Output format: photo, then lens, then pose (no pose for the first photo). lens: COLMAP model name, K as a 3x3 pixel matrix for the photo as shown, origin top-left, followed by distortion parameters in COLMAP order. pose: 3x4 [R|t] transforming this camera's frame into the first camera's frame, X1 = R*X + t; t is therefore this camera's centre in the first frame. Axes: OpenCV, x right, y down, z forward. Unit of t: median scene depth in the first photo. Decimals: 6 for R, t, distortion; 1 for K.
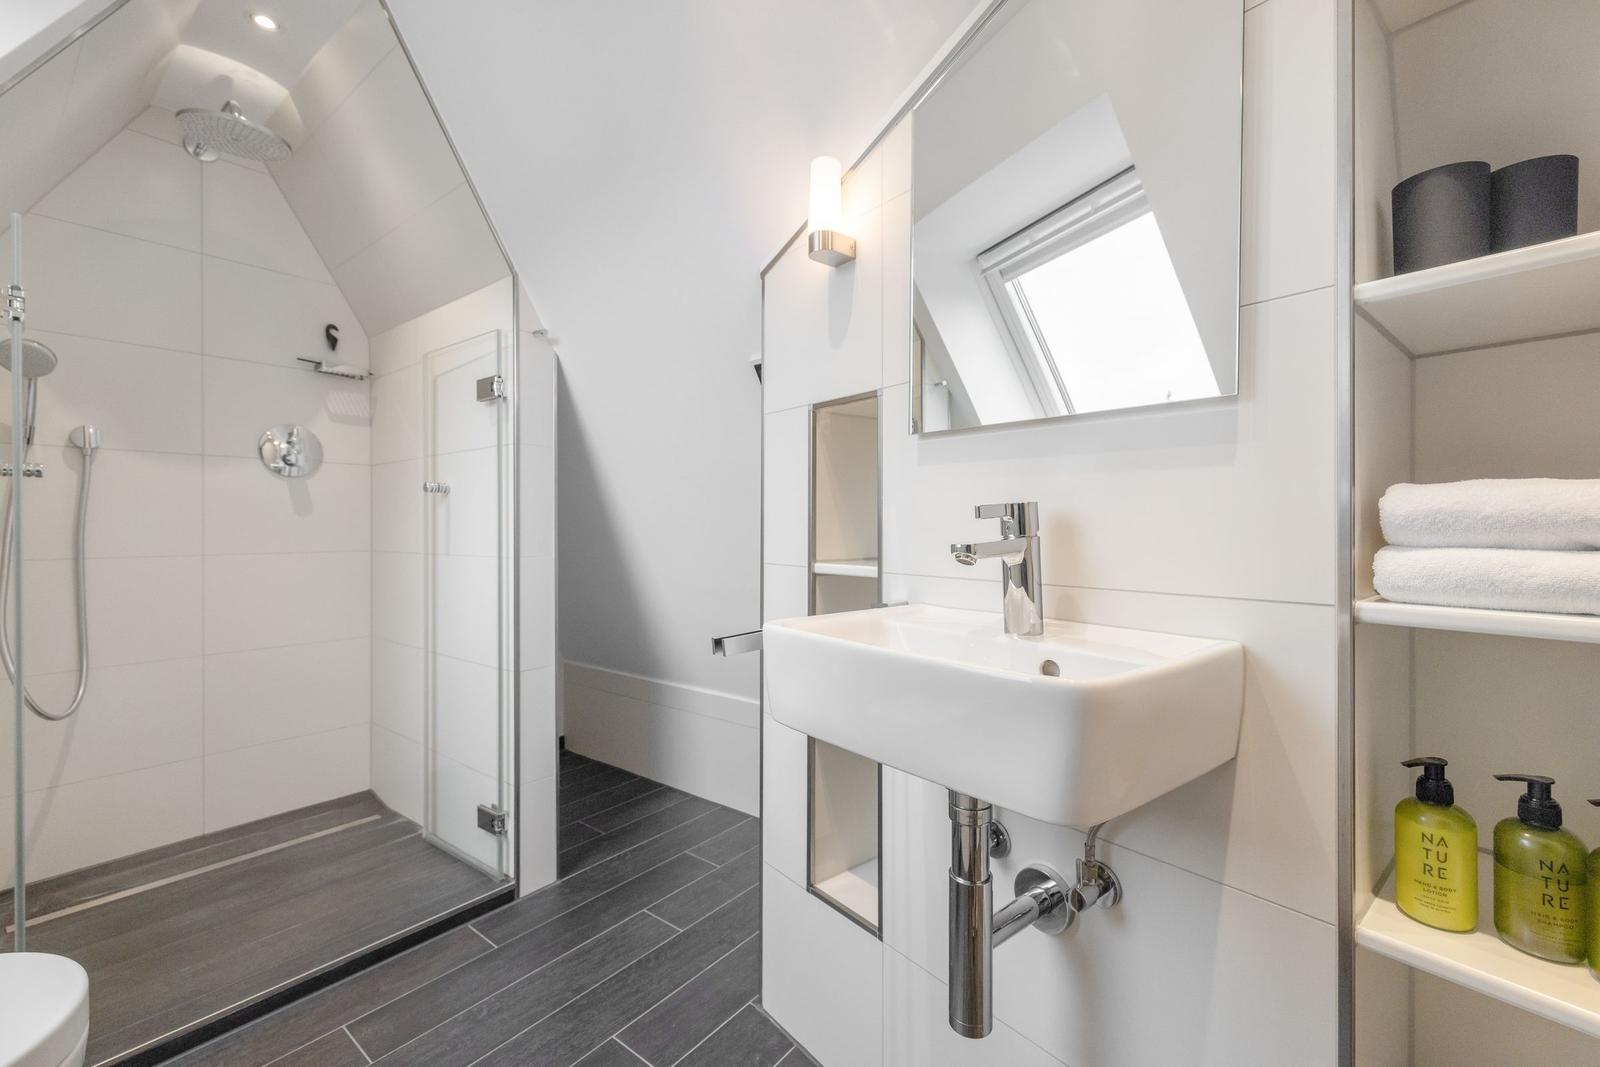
lens RADIAL K [[674.3, 0, 809.8], [0, 674.3, 525.3], [0, 0, 1]] dist [0.000160, -0.000549]
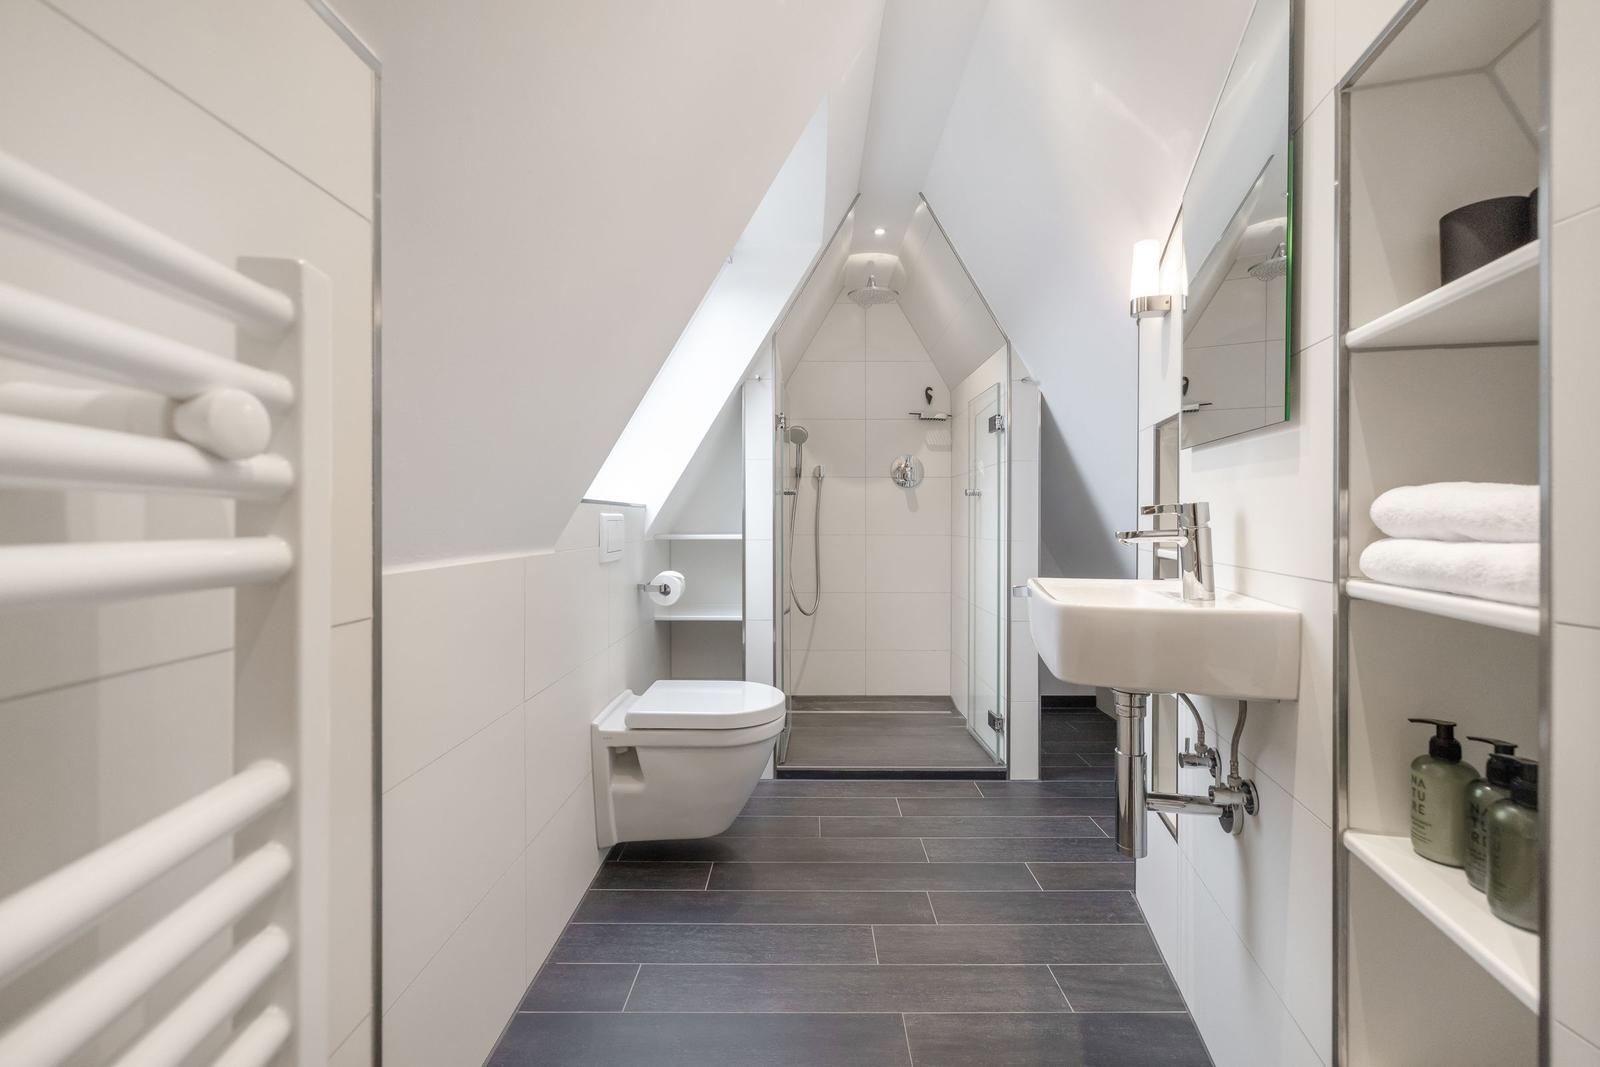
lens RADIAL K [[674.3, 0, 797.6], [0, 674.3, 523.3], [0, 0, 1]] dist [0.000160, -0.000549]
pose [[0.605004, 0.009738, -0.796163, 0.428893], [-0.002683, 0.999944, 0.010191, -0.001870], [0.796218, -0.004029, 0.604997, -0.217887]]
